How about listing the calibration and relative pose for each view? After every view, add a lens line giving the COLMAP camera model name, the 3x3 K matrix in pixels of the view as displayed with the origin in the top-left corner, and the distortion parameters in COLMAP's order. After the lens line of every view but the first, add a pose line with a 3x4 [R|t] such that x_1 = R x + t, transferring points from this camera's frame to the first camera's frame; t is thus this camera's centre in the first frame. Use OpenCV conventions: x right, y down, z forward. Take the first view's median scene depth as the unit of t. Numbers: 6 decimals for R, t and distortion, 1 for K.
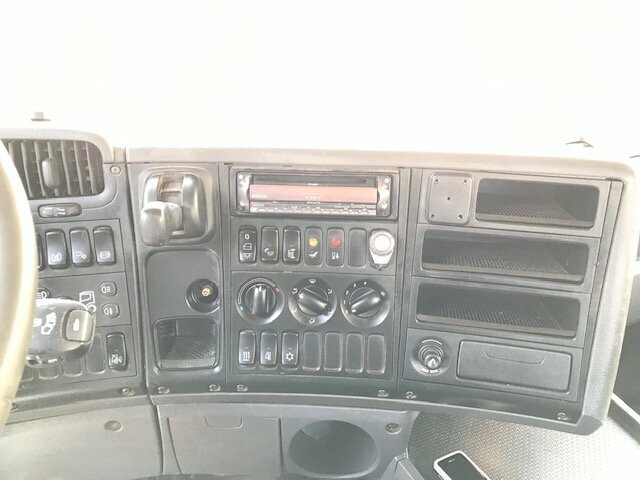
lens RADIAL K [[524.1, 0, 320.0], [0, 524.1, 240.0], [0, 0, 1]] dist [0.037834, -0.053637]
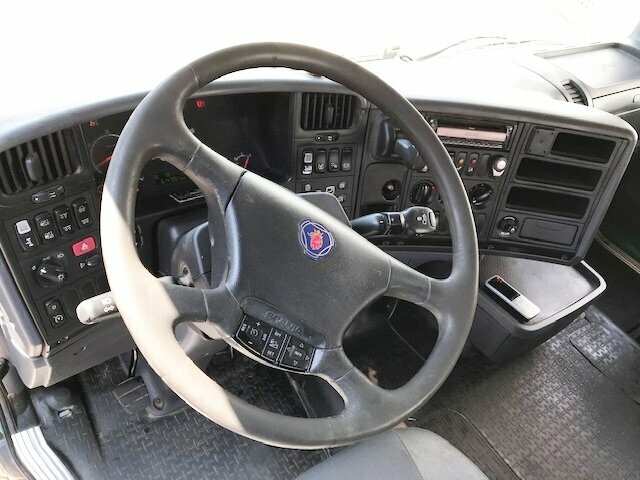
lens RADIAL K [[524.1, 0, 320.0], [0, 524.1, 240.0], [0, 0, 1]] dist [0.037834, -0.053637]
pose [[0.965894, -0.000212, 0.258939, -0.920877], [-0.074946, 0.956969, 0.280345, -0.201247], [-0.247856, -0.290189, 0.924315, -0.549804]]
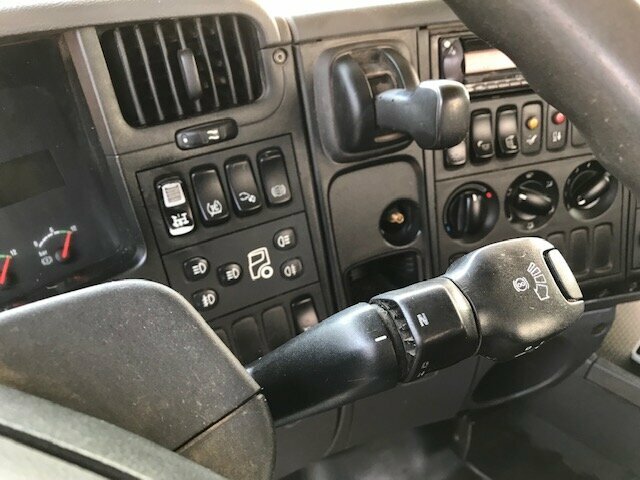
lens RADIAL K [[524.1, 0, 320.0], [0, 524.1, 240.0], [0, 0, 1]] dist [0.037834, -0.053637]
pose [[0.950870, -0.214665, 0.223081, -0.530640], [0.182478, 0.970709, 0.156285, -0.006366], [-0.250096, -0.107900, 0.962190, 0.335760]]
